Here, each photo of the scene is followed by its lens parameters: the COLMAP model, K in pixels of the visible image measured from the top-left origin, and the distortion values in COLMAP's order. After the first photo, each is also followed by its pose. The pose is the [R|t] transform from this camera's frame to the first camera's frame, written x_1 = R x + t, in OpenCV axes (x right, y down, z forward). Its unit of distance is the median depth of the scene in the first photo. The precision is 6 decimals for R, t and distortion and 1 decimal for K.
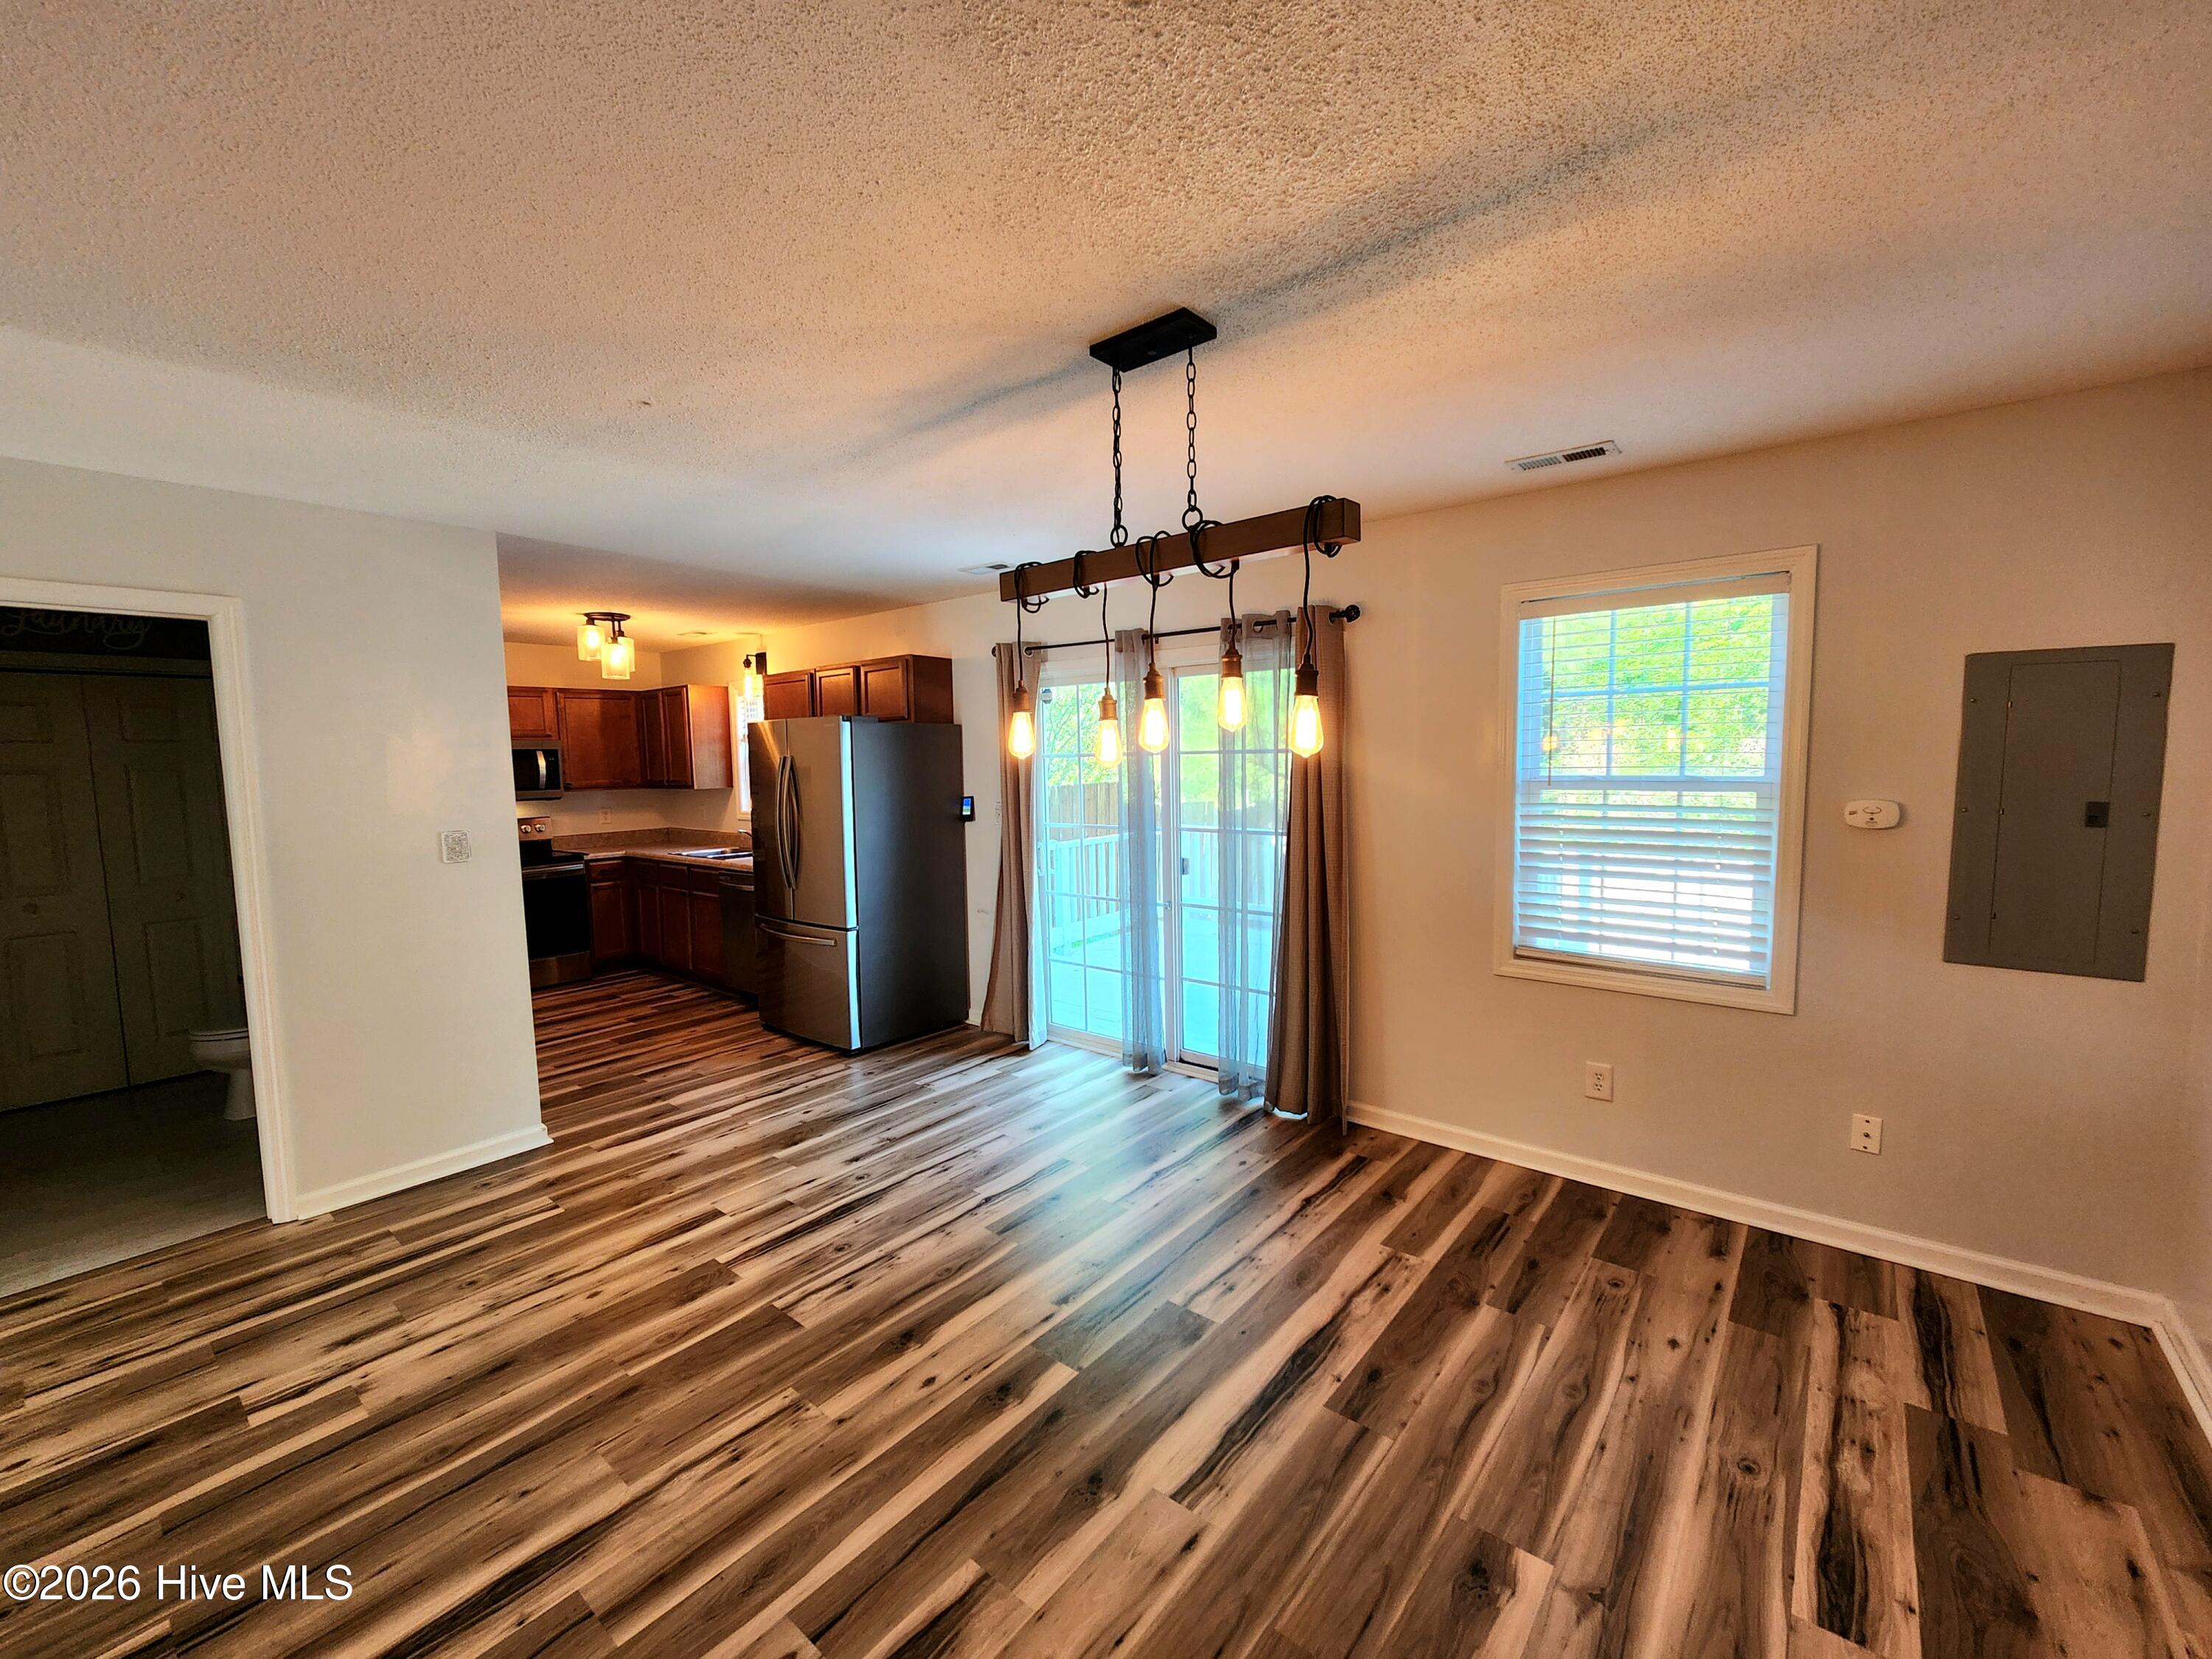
lens RADIAL K [[904.1, 0, 1099.0], [0, 904.1, 831.2], [0, 0, 1]] dist [0.006421, -0.003886]
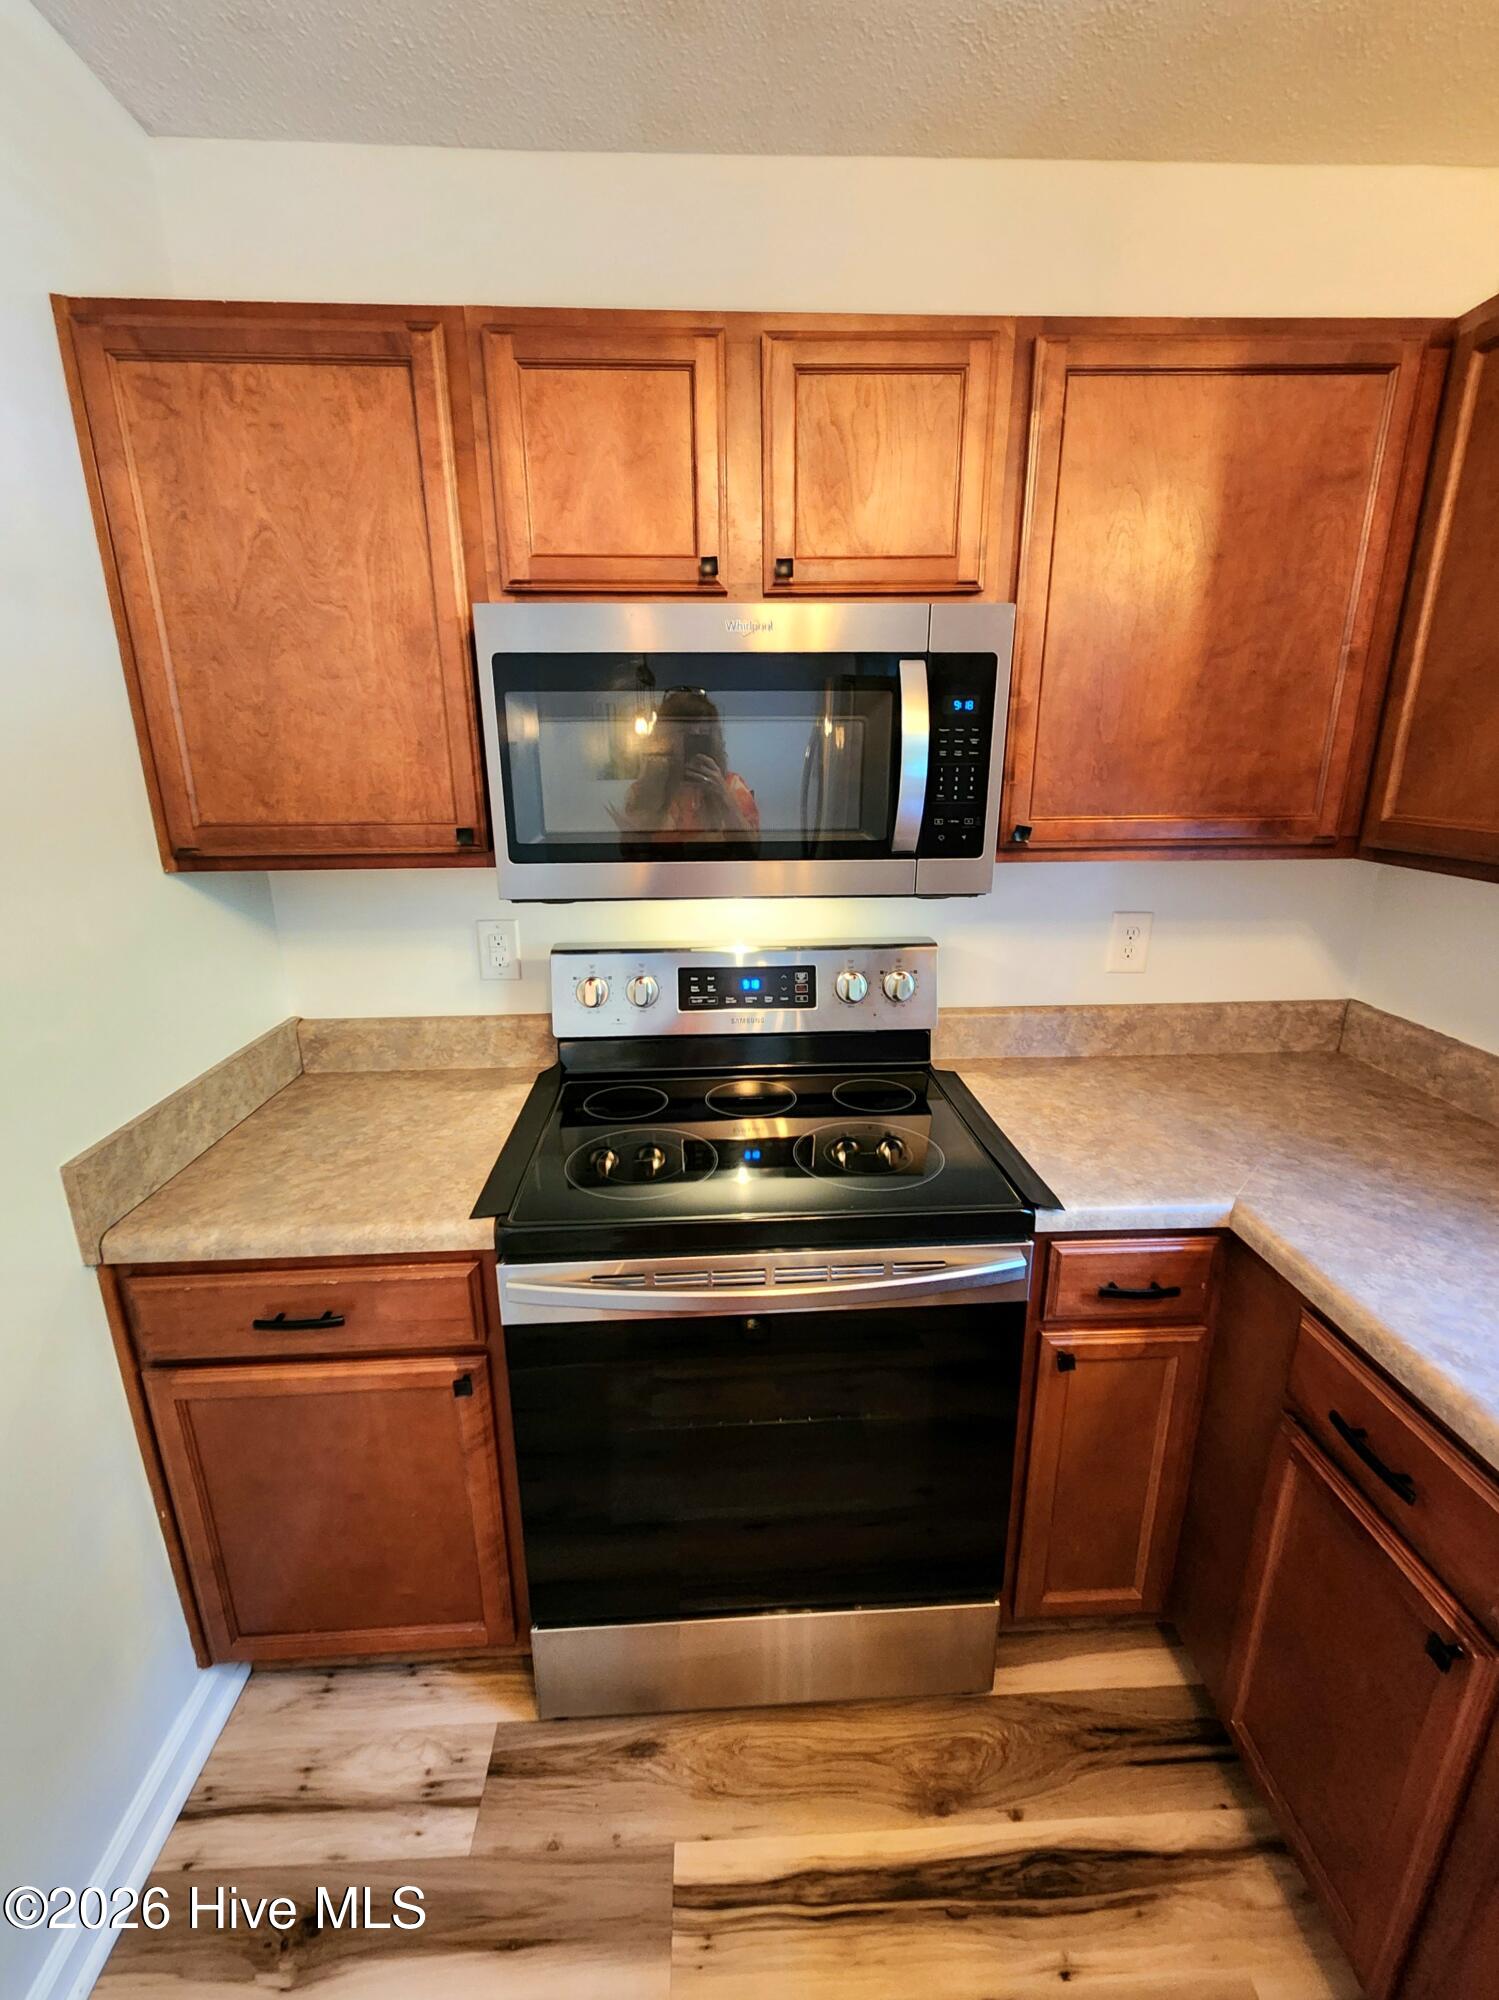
lens RADIAL K [[833.7, 0, 744.5], [0, 833.7, 987.9], [0, 0, 1]] dist [0.000584, -0.000255]
pose [[0.672191, 0.218989, -0.707250, -1.139791], [-0.070871, 0.969901, 0.232956, -0.135217], [0.736978, -0.106467, 0.667479, 1.930310]]
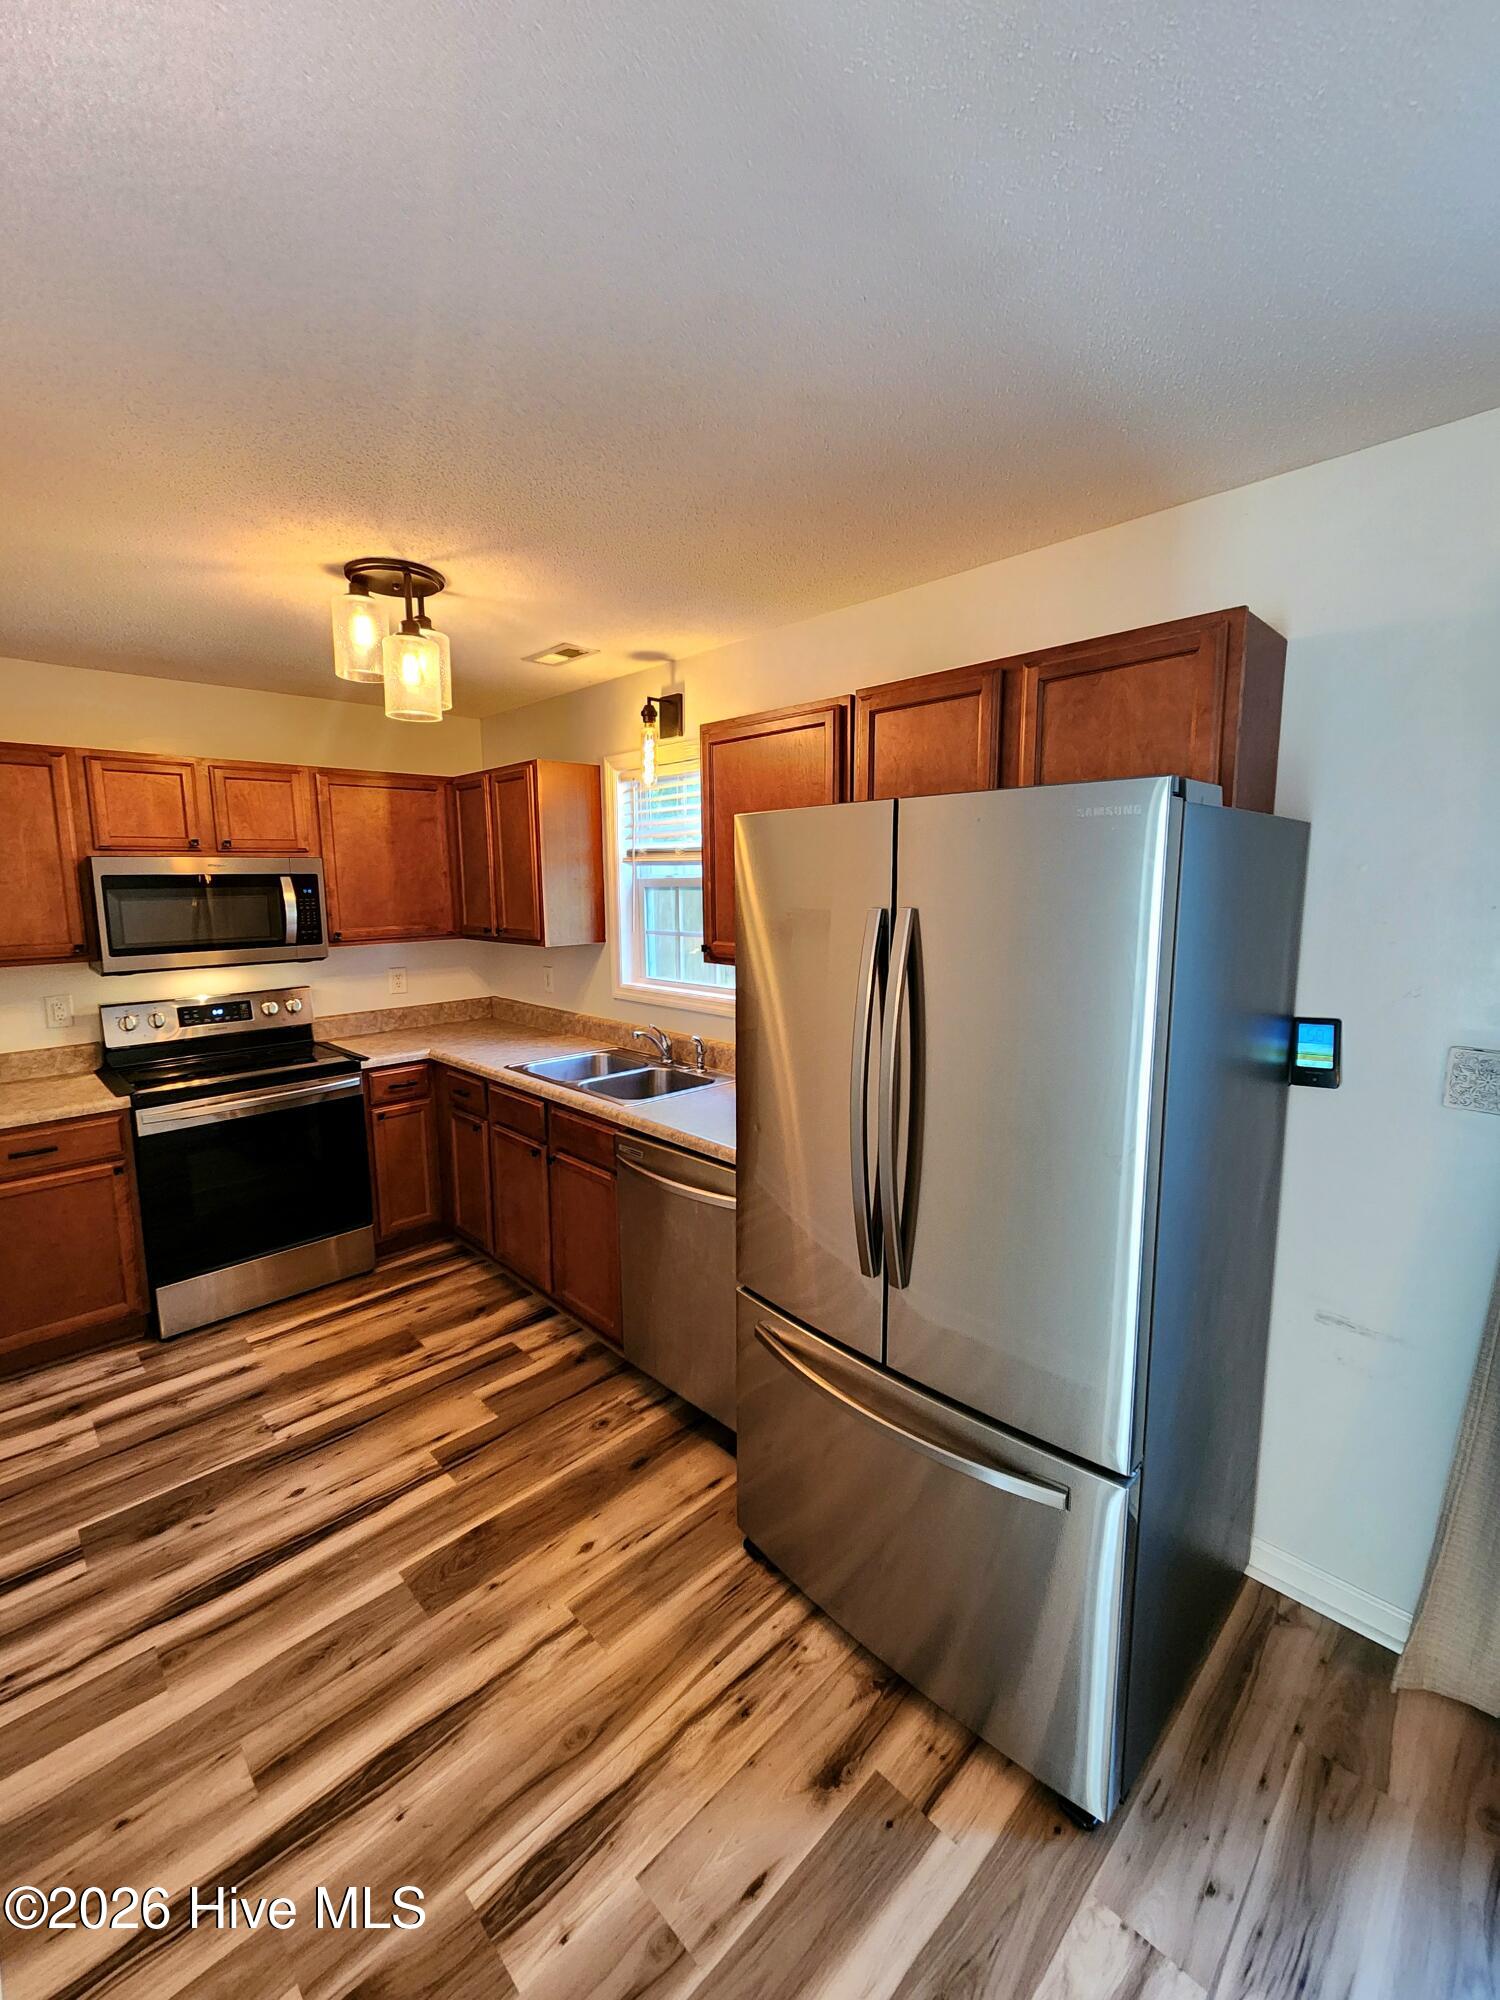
lens RADIAL K [[824.5, 0, 749.1], [0, 824.5, 984.7], [0, 0, 1]] dist [0.001436, -0.001172]
pose [[0.994395, 0.022779, -0.103245, -0.628778], [-0.017880, 0.998681, 0.048123, -0.117764], [0.104205, -0.046007, 0.993491, 1.177873]]
